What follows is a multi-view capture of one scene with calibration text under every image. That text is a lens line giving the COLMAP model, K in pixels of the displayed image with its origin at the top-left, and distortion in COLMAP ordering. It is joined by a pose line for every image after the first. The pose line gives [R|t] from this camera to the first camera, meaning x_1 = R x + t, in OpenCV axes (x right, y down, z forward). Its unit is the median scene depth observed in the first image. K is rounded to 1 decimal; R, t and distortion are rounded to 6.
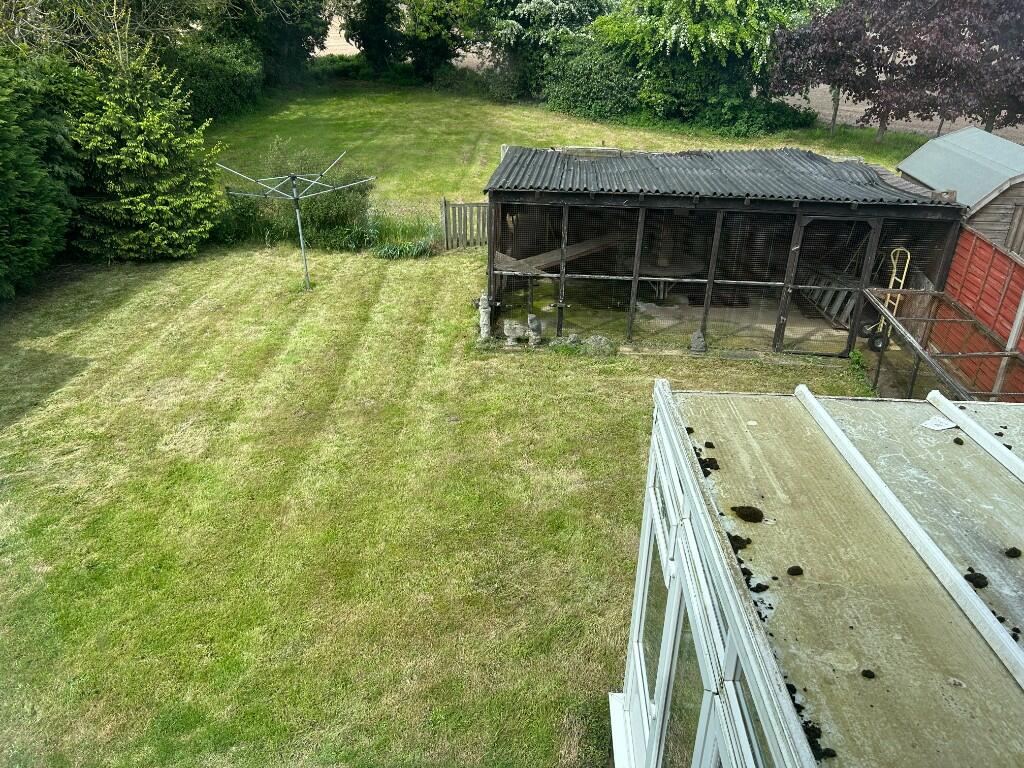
lens RADIAL K [[791.4, 0, 505.3], [0, 791.4, 383.6], [0, 0, 1]] dist [0.038386, -0.041239]
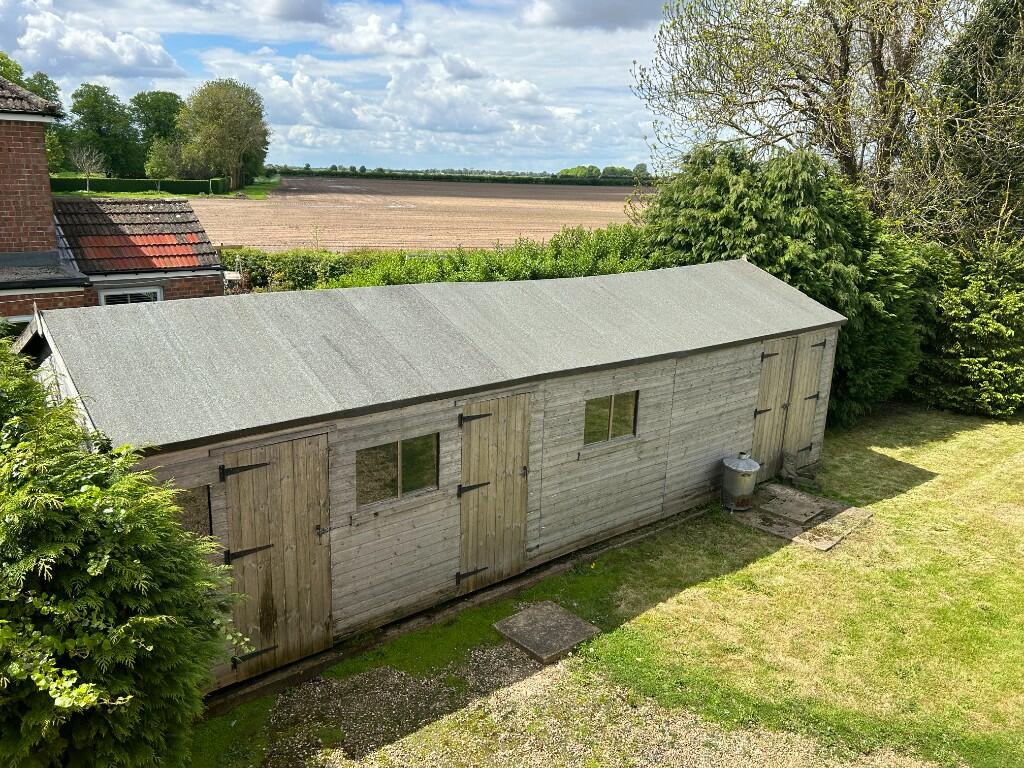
lens RADIAL K [[791.4, 0, 512.2], [0, 791.4, 378.6], [0, 0, 1]] dist [0.038386, -0.041239]
pose [[0.691587, 0.178046, -0.700005, -0.109139], [-0.334302, 0.937994, -0.091704, 0.129092], [0.640273, 0.297434, 0.708226, -0.257356]]
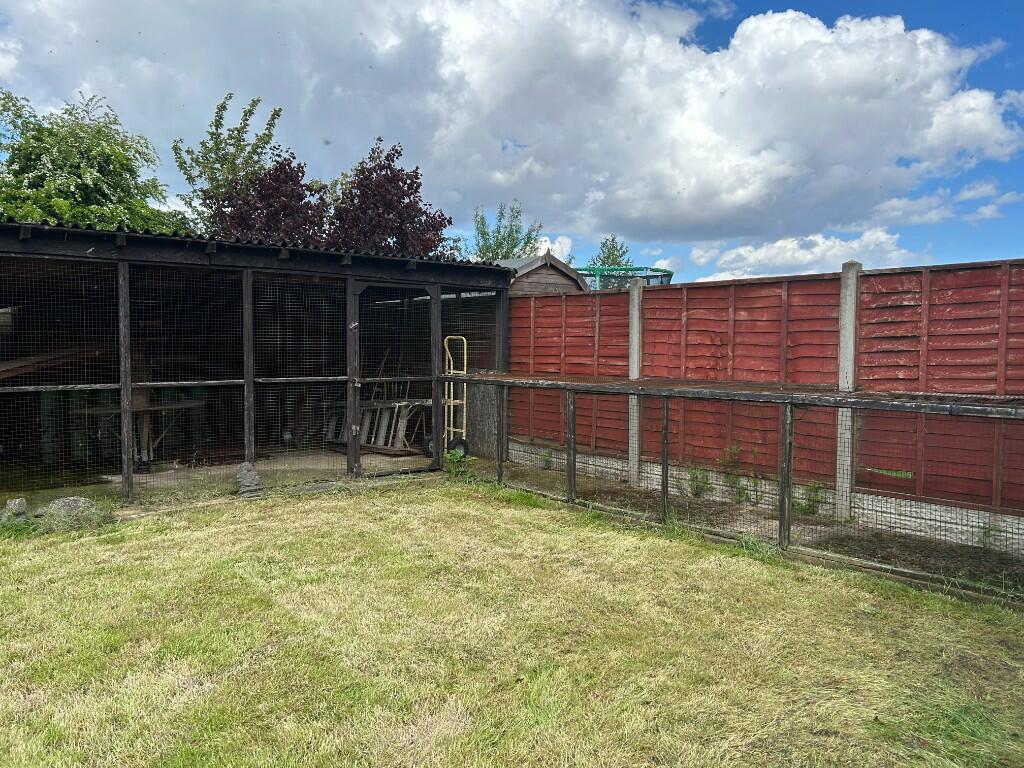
lens RADIAL K [[791.4, 0, 515.1], [0, 791.4, 388.8], [0, 0, 1]] dist [0.038386, -0.041239]
pose [[0.699211, -0.060893, 0.712318, -0.042781], [0.326628, 0.913507, -0.242526, 0.084107], [-0.635939, 0.402239, 0.658624, 0.342274]]
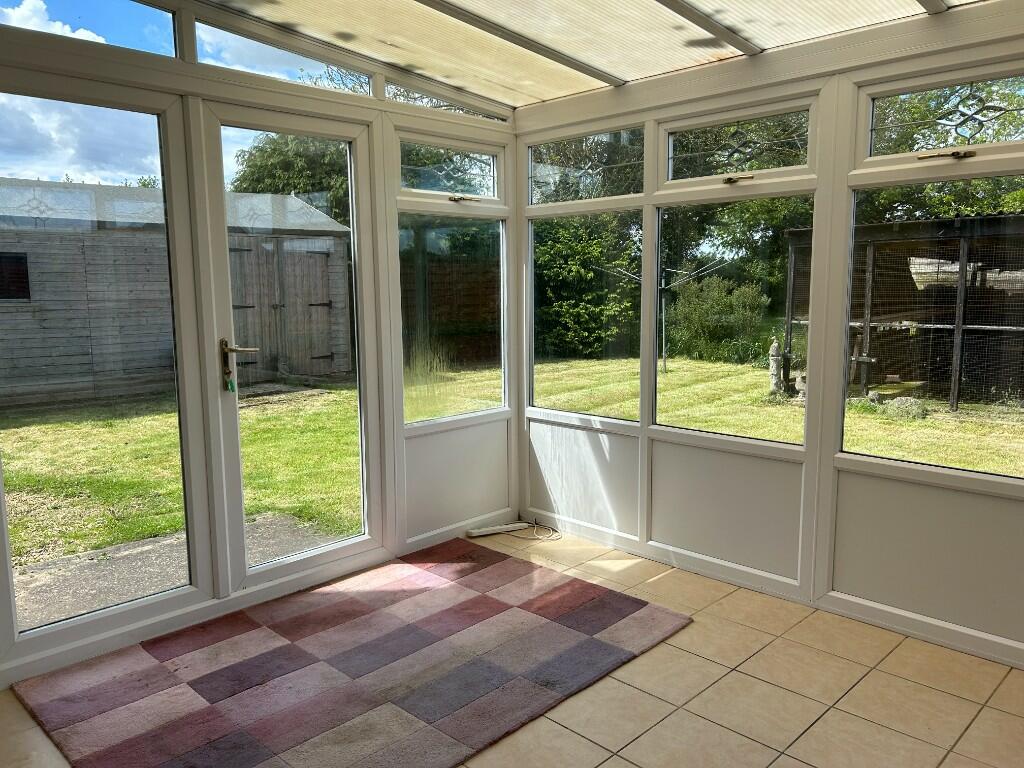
lens RADIAL K [[770.4, 0, 506.5], [0, 770.4, 380.5], [0, 0, 1]] dist [0.055932, -0.056066]
pose [[0.746304, 0.057389, -0.663126, 0.282061], [-0.276547, 0.932949, -0.230496, 0.187108], [0.605435, 0.355406, 0.712134, 0.127427]]
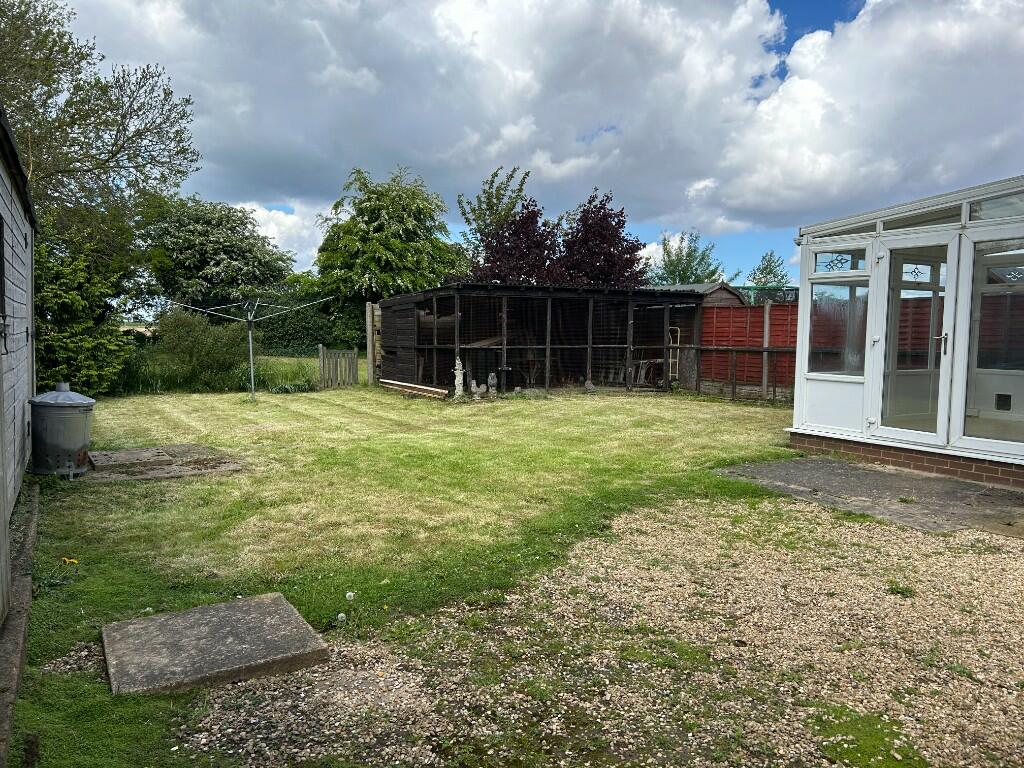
lens RADIAL K [[770.4, 0, 512.8], [0, 770.4, 389.1], [0, 0, 1]] dist [0.055932, -0.056066]
pose [[0.830872, -0.051948, 0.554034, -0.539334], [0.253438, 0.921703, -0.293653, 0.269336], [-0.495400, 0.384401, 0.778983, -0.032454]]
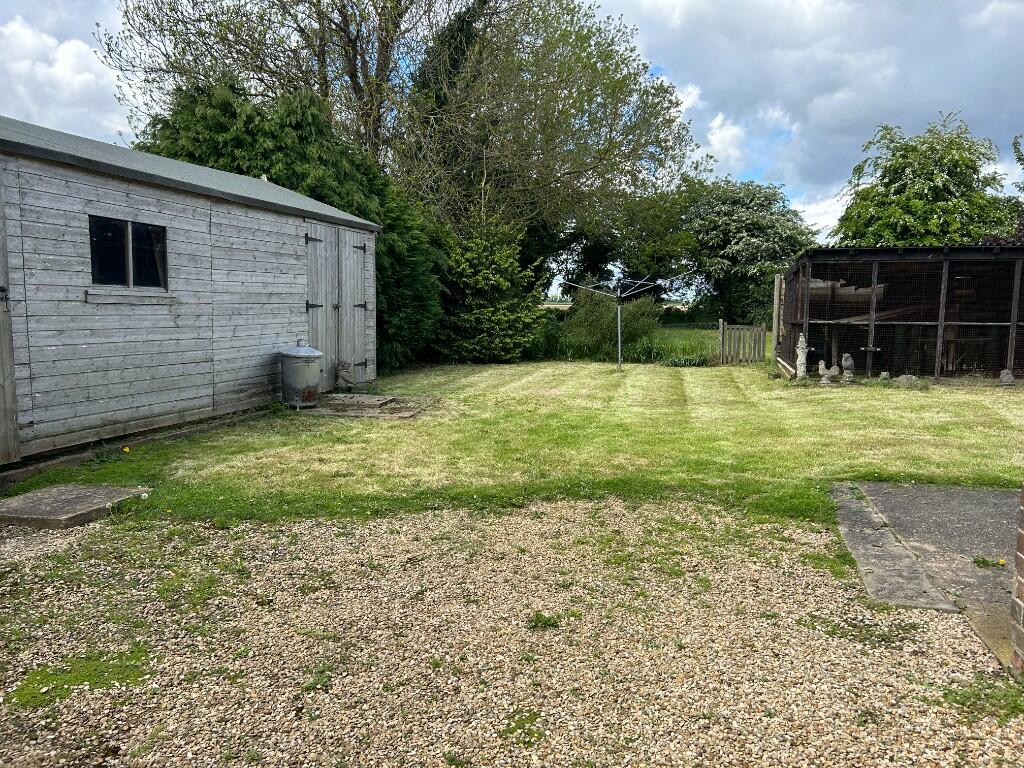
lens RADIAL K [[770.4, 0, 517.3], [0, 770.4, 390.0], [0, 0, 1]] dist [0.055932, -0.056066]
pose [[0.984350, 0.009235, -0.175981, -0.193290], [-0.069641, 0.937726, -0.340324, 0.308488], [0.161879, 0.347253, 0.923694, -0.092267]]
